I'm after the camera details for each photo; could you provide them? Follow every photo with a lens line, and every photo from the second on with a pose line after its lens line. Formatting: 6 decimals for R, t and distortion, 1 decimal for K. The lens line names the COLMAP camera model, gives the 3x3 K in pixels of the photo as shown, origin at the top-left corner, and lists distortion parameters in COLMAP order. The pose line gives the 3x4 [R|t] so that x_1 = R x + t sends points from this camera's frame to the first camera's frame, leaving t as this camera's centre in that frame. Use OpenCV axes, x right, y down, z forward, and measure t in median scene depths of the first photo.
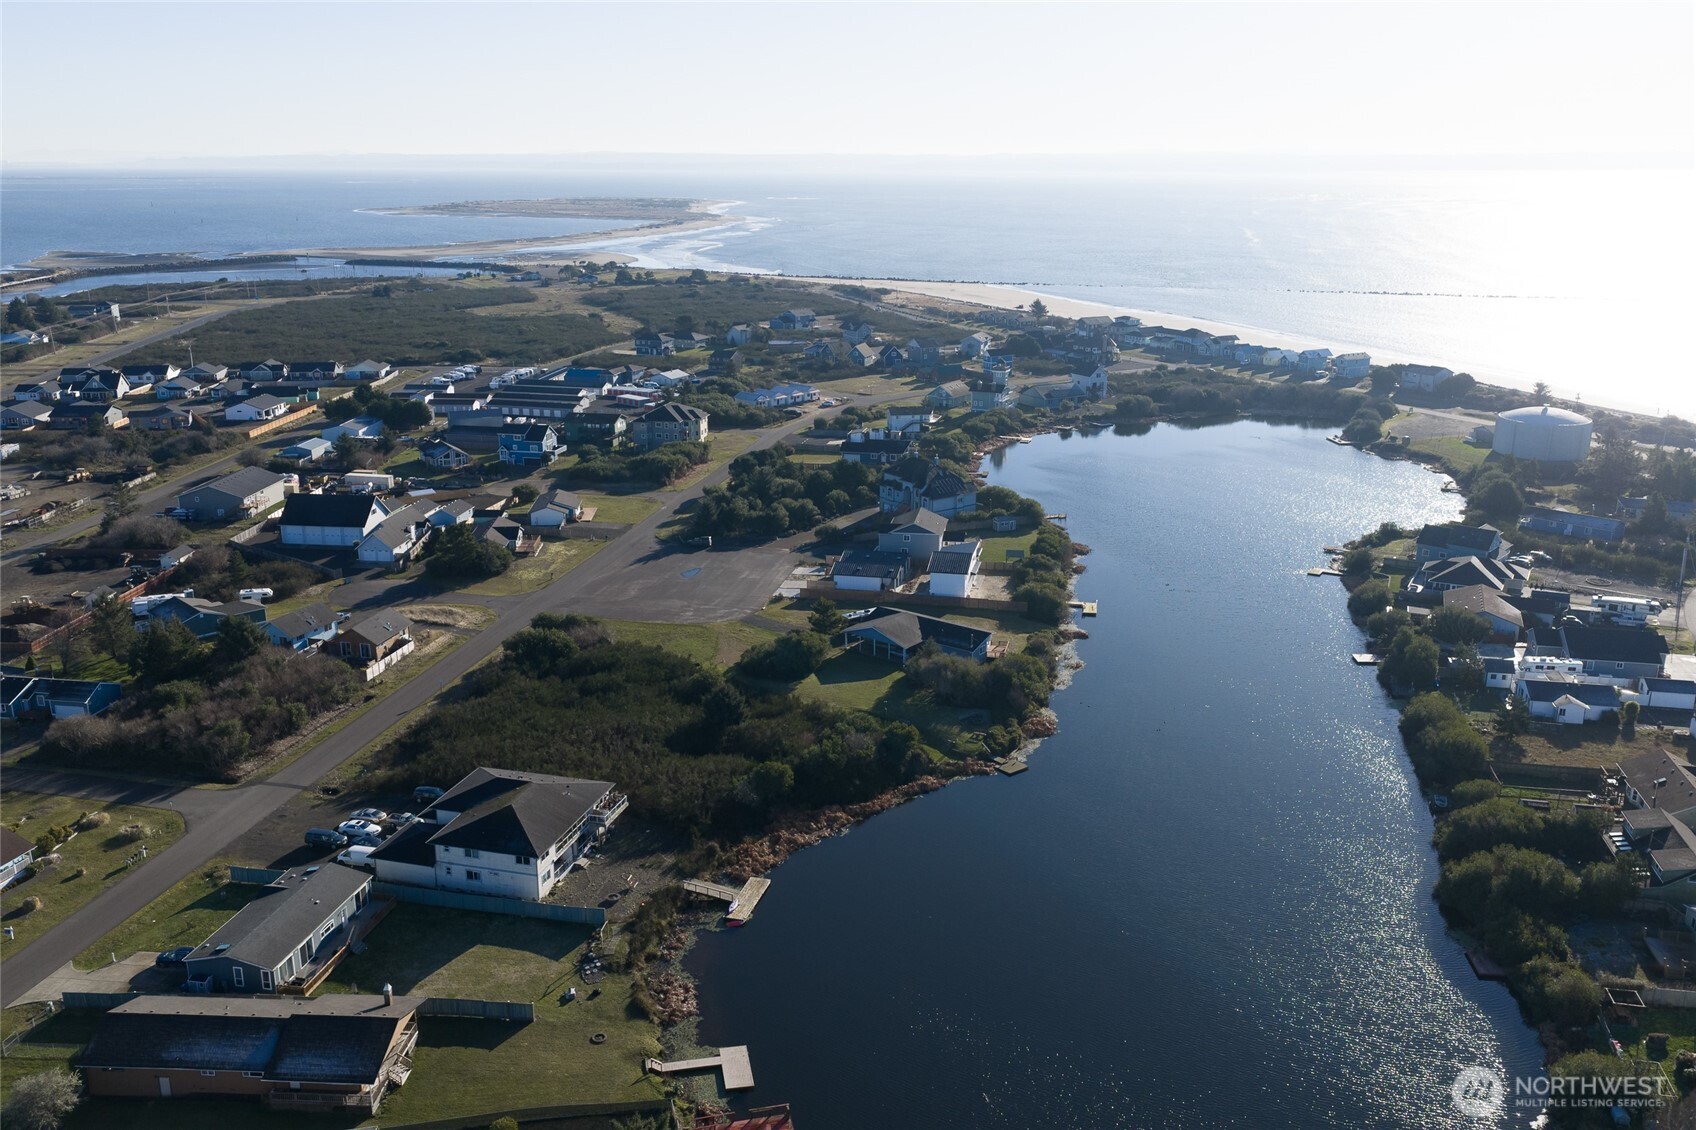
lens RADIAL K [[1396.6, 0, 855.6], [0, 1396.6, 569.0], [0, 0, 1]] dist [0.024894, -0.047017]
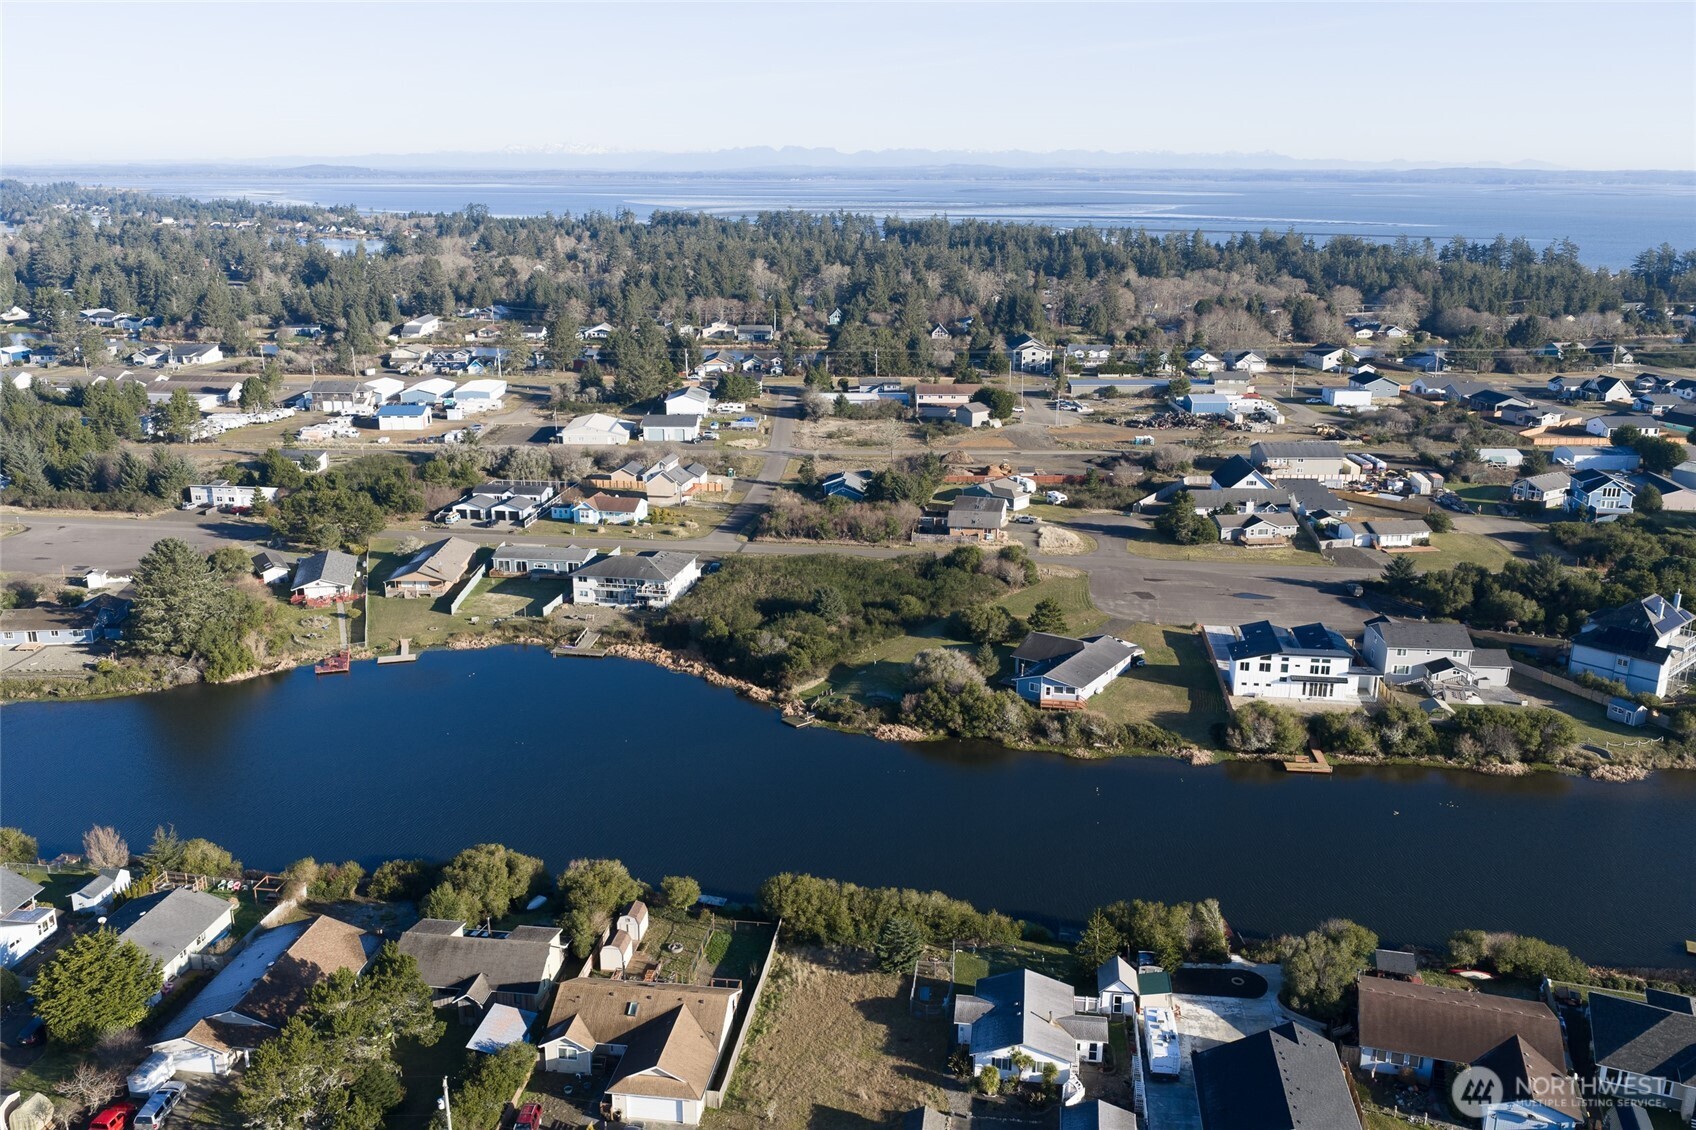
lens RADIAL K [[1396.6, 0, 855.6], [0, 1396.6, 569.0], [0, 0, 1]] dist [0.024894, -0.047017]
pose [[0.075480, 0.273280, -0.958969, 0.470076], [-0.284307, 0.927691, 0.241989, -0.102592], [0.955757, 0.254377, 0.147717, 0.354357]]
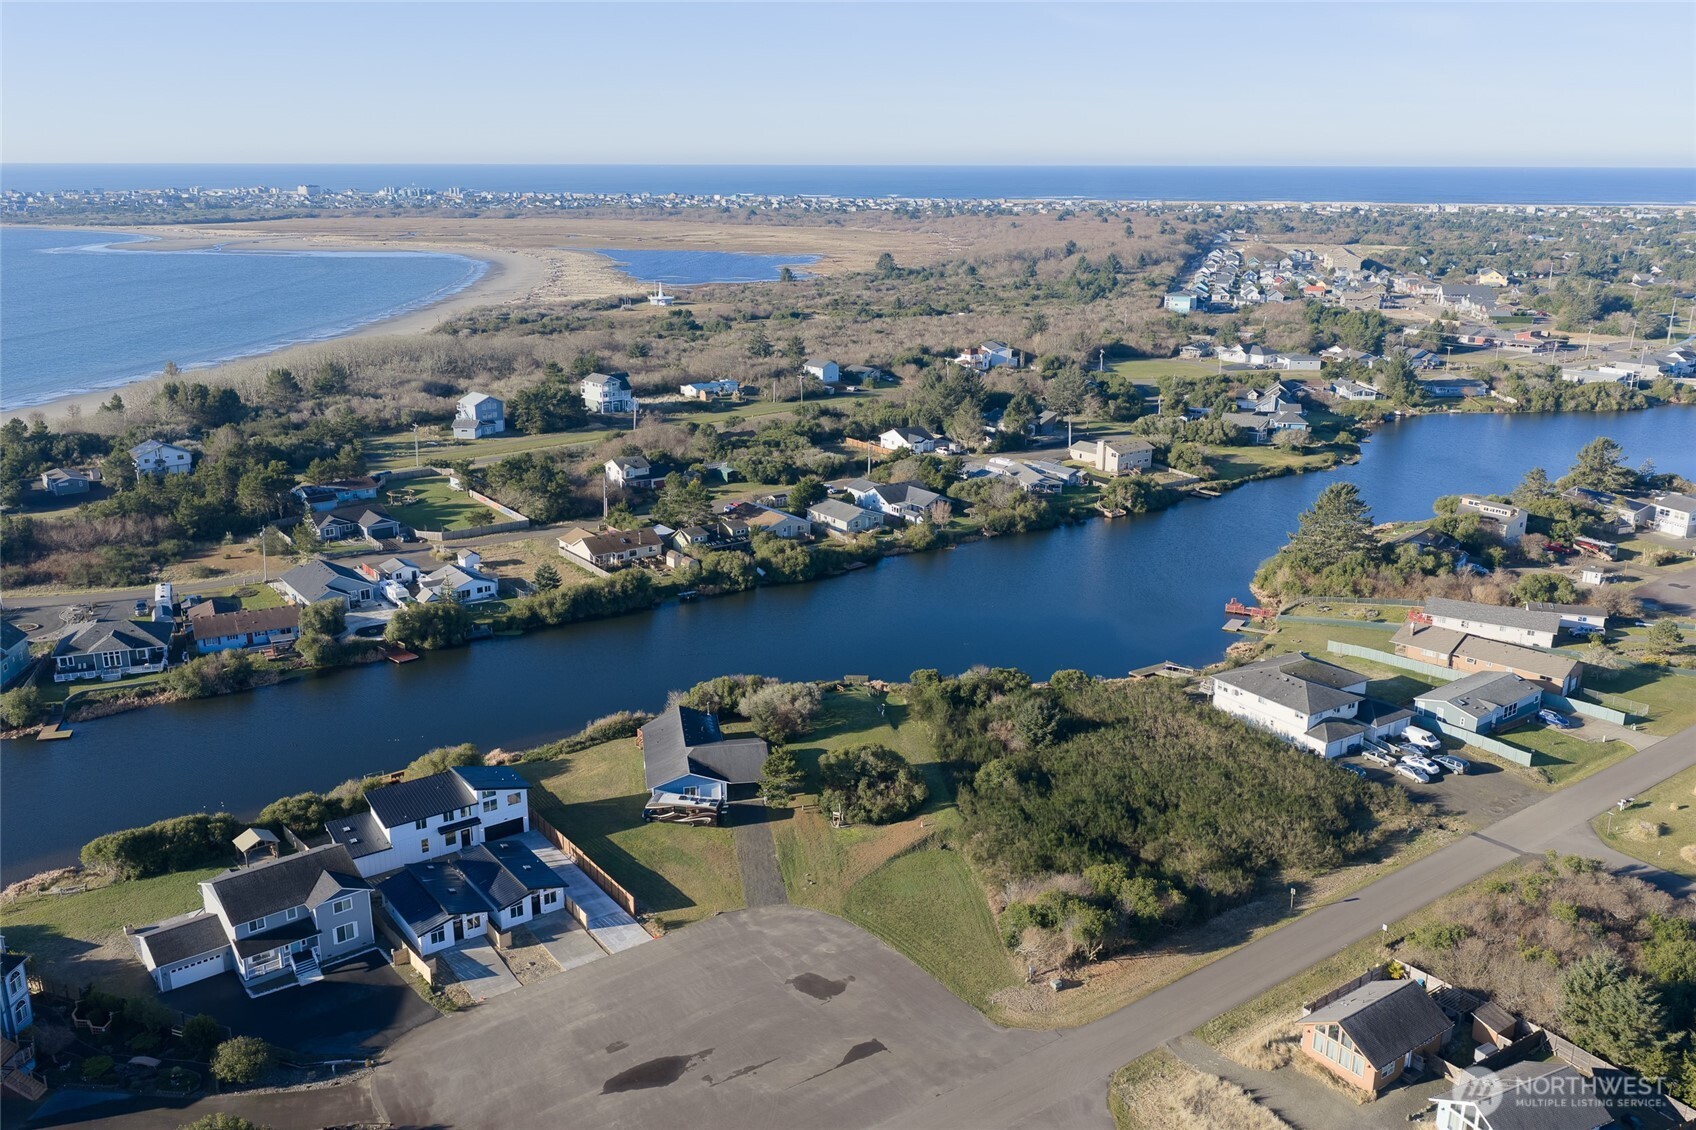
lens RADIAL K [[1396.6, 0, 855.6], [0, 1396.6, 569.0], [0, 0, 1]] dist [0.024894, -0.047017]
pose [[-0.744583, -0.189336, 0.640116, -0.258786], [0.185838, 0.862227, 0.471200, -0.204168], [-0.641140, 0.469805, -0.606814, 0.694062]]
